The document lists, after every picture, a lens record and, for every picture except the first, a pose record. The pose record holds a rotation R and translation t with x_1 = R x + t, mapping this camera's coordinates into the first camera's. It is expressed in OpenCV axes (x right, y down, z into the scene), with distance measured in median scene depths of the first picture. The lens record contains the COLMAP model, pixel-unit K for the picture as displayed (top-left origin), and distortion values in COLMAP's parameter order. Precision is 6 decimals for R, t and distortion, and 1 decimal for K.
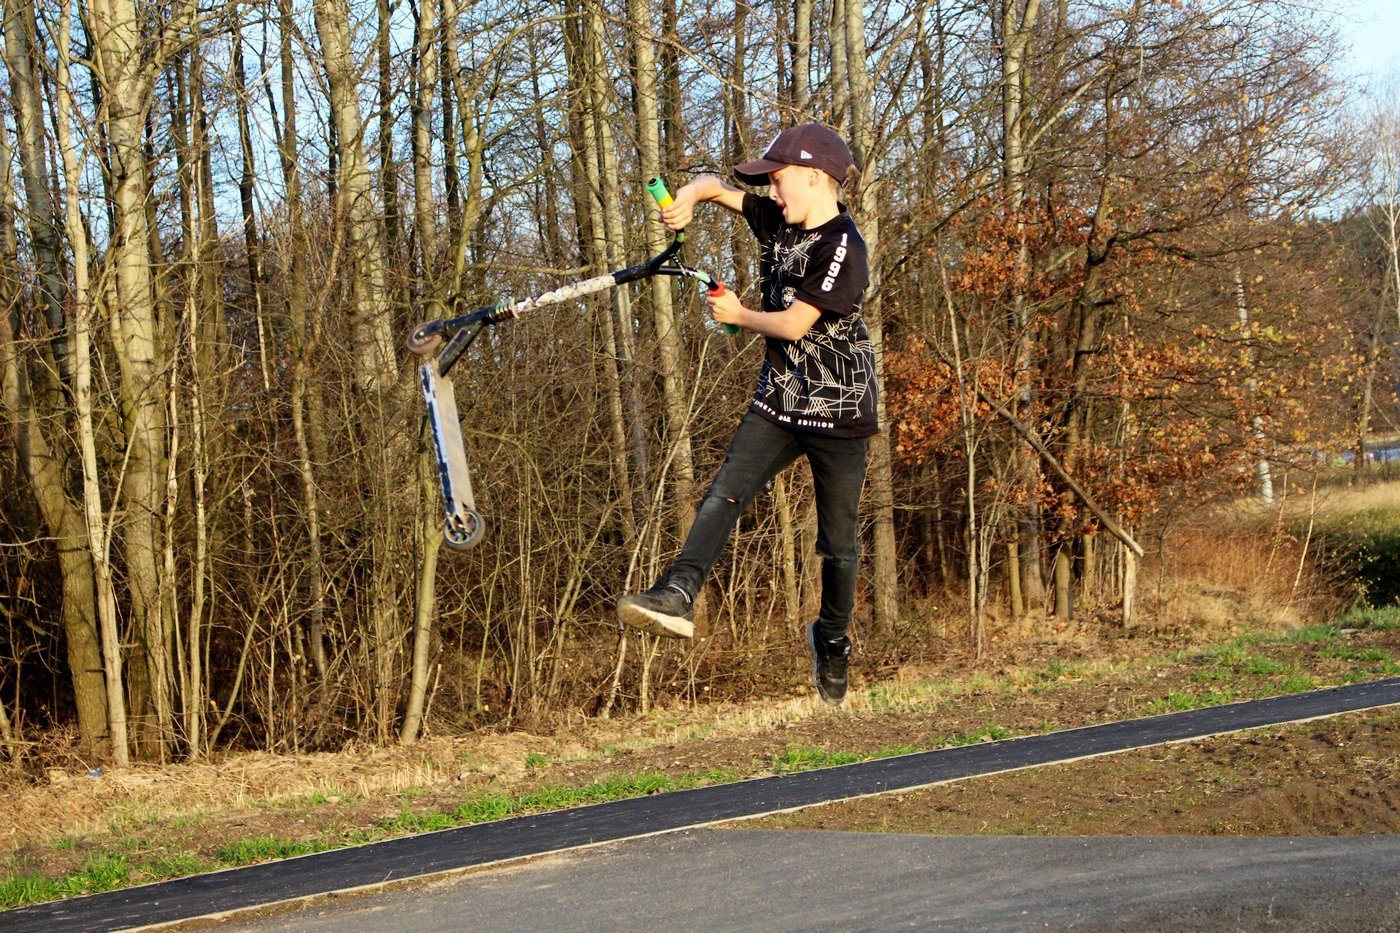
lens RADIAL K [[2995.5, 0, 701.7], [0, 2995.5, 454.3], [0, 0, 1]] dist [0.028394, 0.000000]
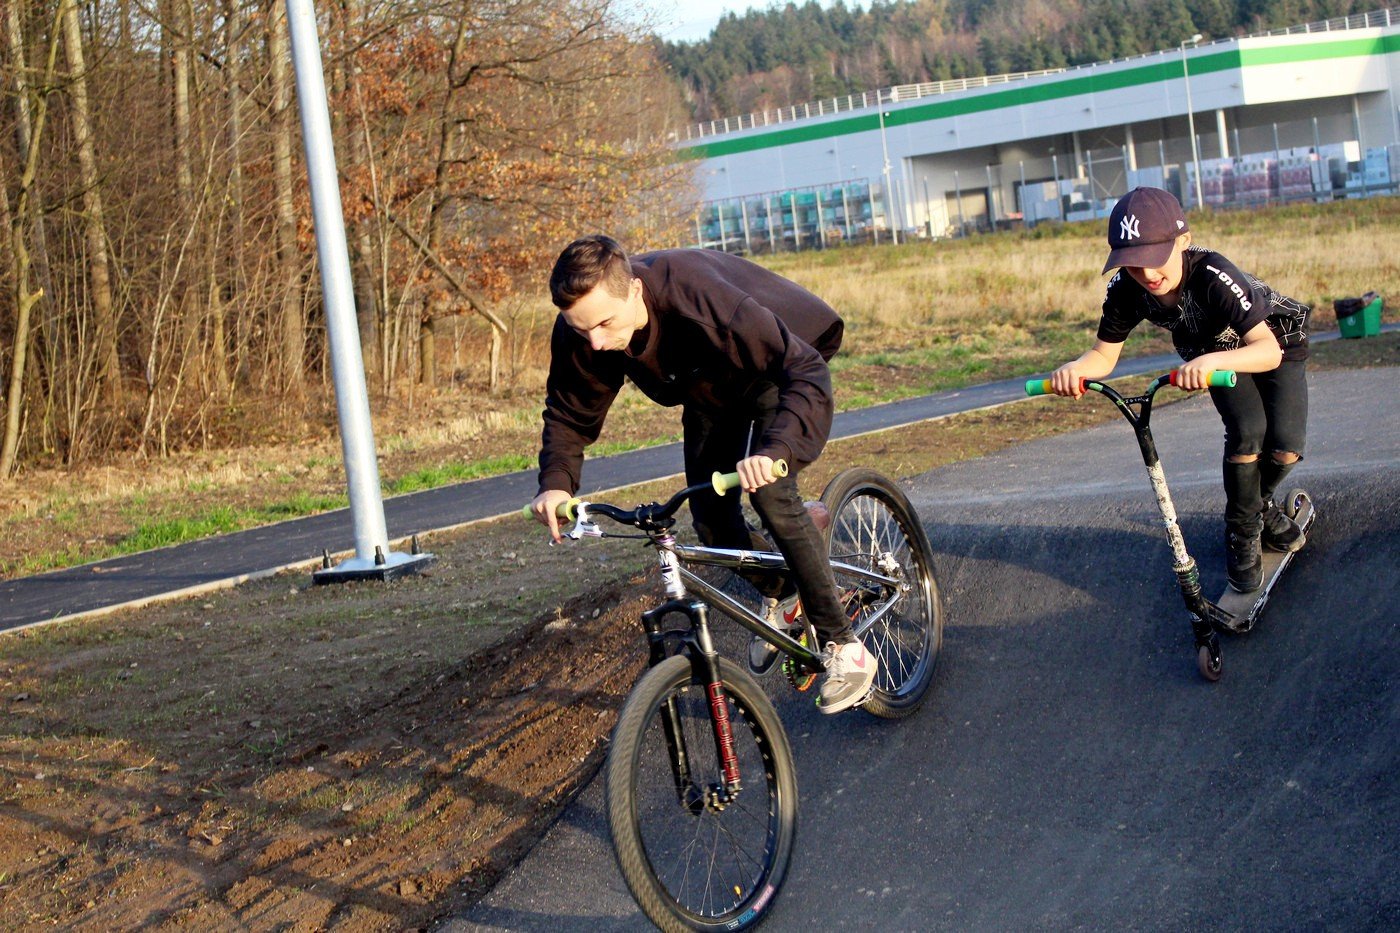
lens RADIAL K [[2752.5, 0, 710.4], [0, 2752.5, 478.4], [0, 0, 1]] dist [-0.002749, 0.000000]
pose [[0.932007, -0.014653, 0.362143, -0.206024], [-0.010153, 0.997735, 0.066501, 0.021137], [-0.362297, -0.065656, 0.929747, -0.071548]]
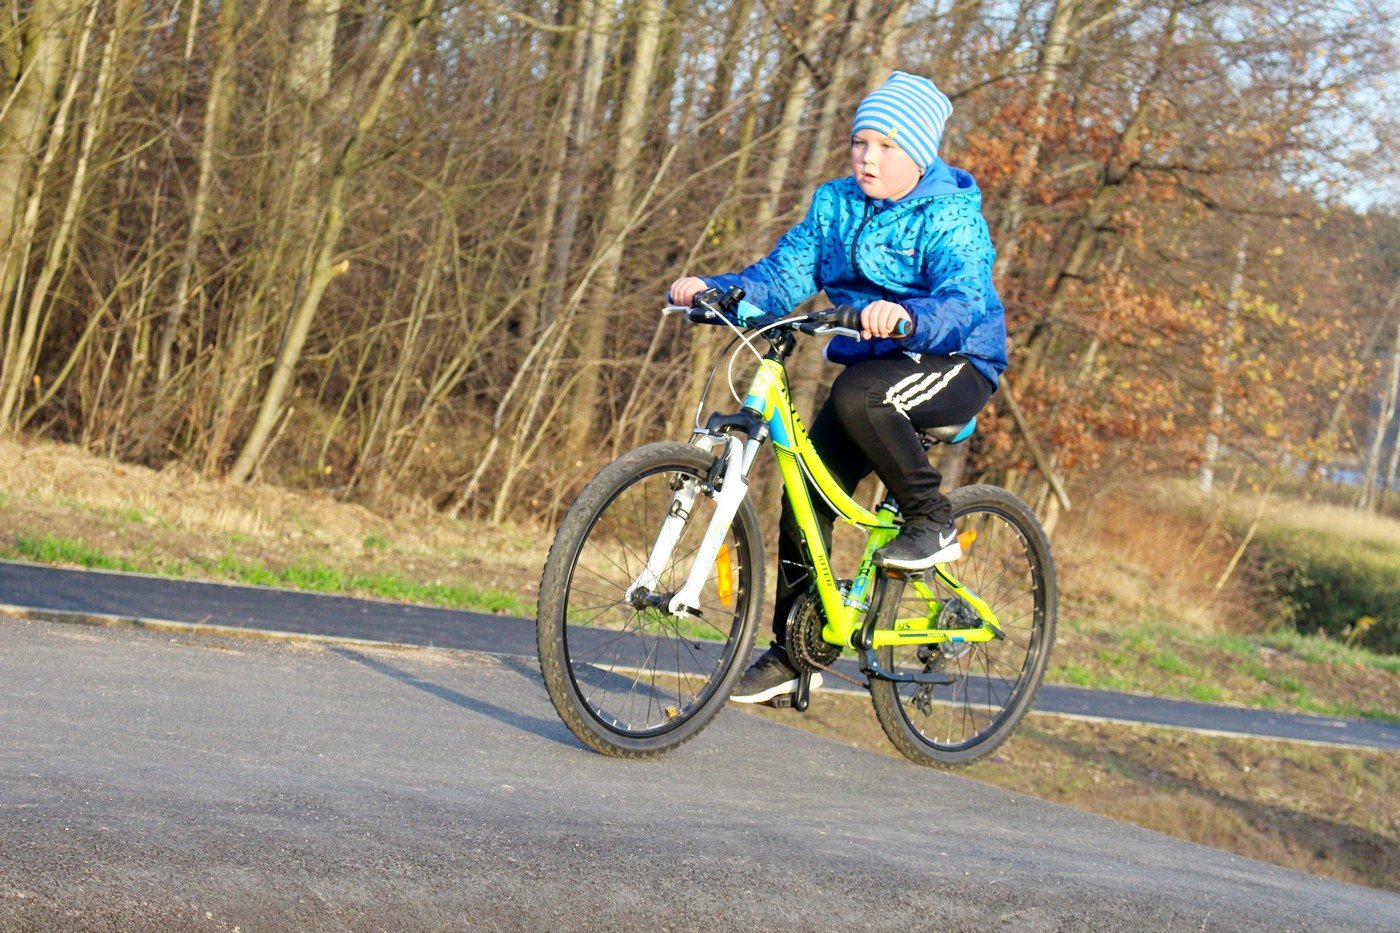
lens RADIAL K [[3323.3, 0, 706.6], [0, 3323.3, 470.1], [0, 0, 1]] dist [0.038147, 0.000000]
pose [[0.959638, 0.277662, 0.044708, -0.006984], [-0.279776, 0.958697, 0.051242, 0.001764], [-0.028633, -0.061682, 0.997685, 0.000716]]
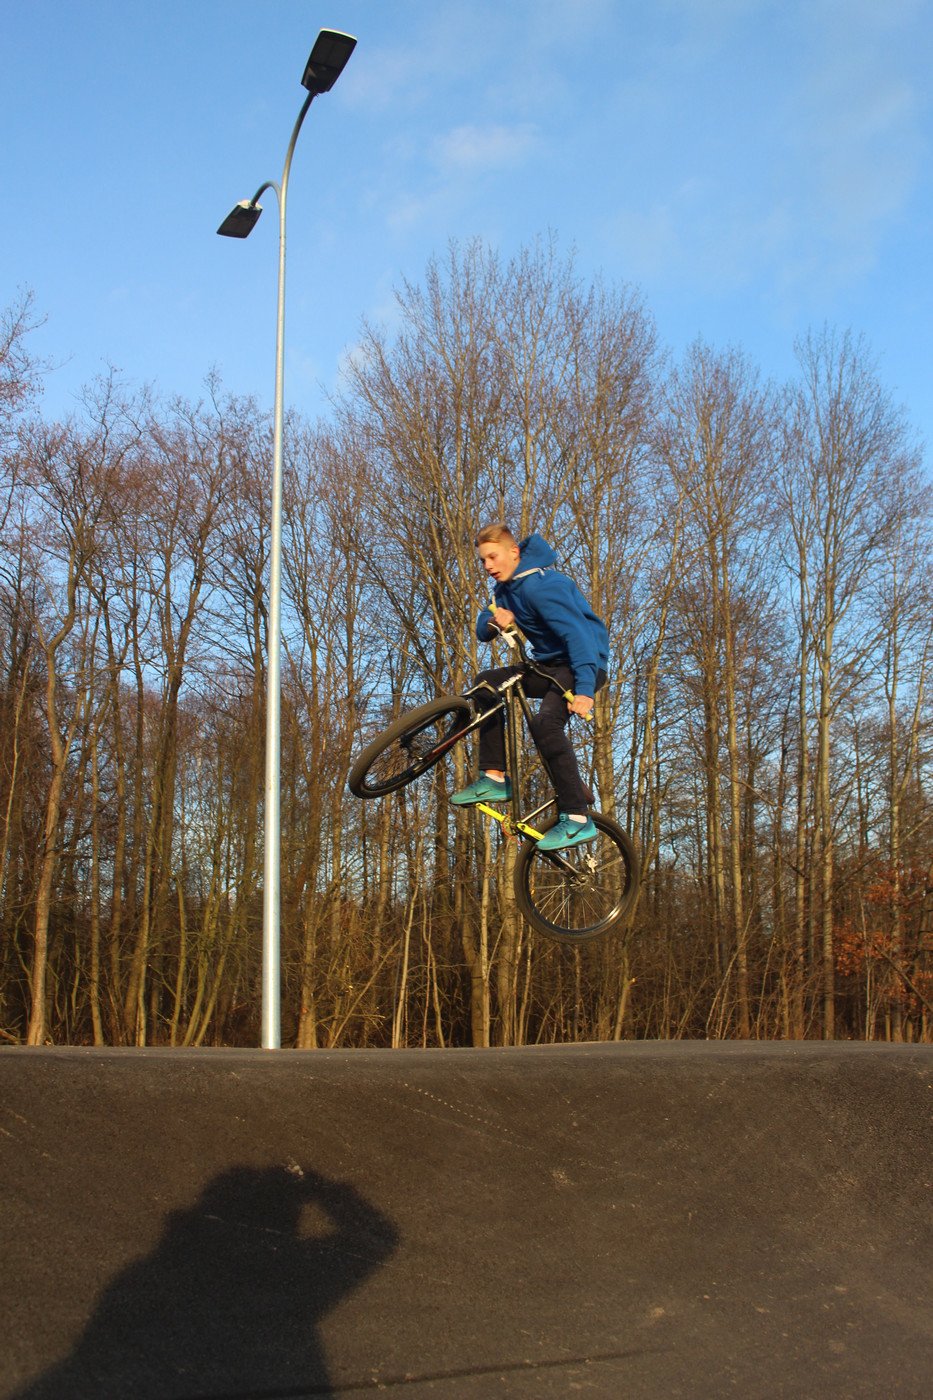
lens RADIAL K [[1235.3, 0, 502.0], [0, 1235.3, 698.2], [0, 0, 1]] dist [-0.127616, 0.100052]
pose [[0.974338, 0.040260, -0.221460, 0.016601], [-0.088342, 0.973328, -0.211727, 0.020202], [0.207029, 0.225858, 0.951907, 0.022952]]
